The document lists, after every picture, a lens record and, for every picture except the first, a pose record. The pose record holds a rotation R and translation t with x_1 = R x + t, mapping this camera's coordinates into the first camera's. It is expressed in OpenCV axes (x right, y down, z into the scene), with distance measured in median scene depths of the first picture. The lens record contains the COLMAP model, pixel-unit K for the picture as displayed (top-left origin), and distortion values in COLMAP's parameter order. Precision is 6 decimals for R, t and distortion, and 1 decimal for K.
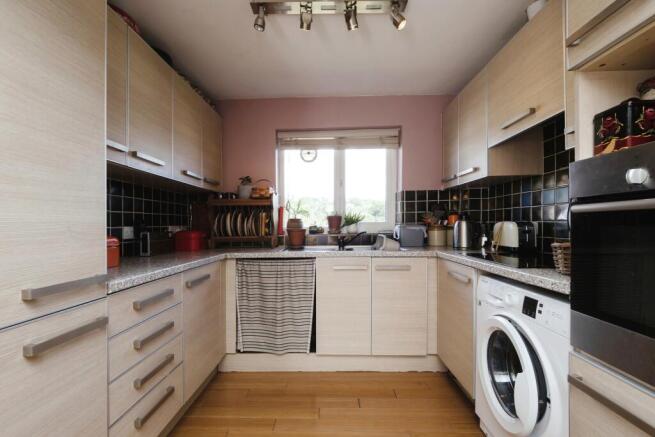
lens RADIAL K [[280.6, 0, 327.7], [0, 280.6, 222.4], [0, 0, 1]] dist [0.001218, -0.000171]
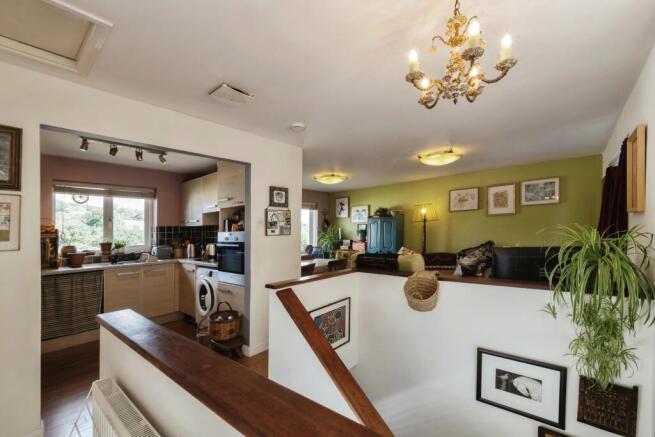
lens RADIAL K [[280.6, 0, 327.7], [0, 280.6, 222.4], [0, 0, 1]] dist [0.001218, -0.000171]
pose [[0.643848, 0.011146, 0.765072, -0.372015], [0.013204, 0.999583, -0.025675, -0.079535], [-0.765039, 0.026633, 0.643433, -0.891369]]
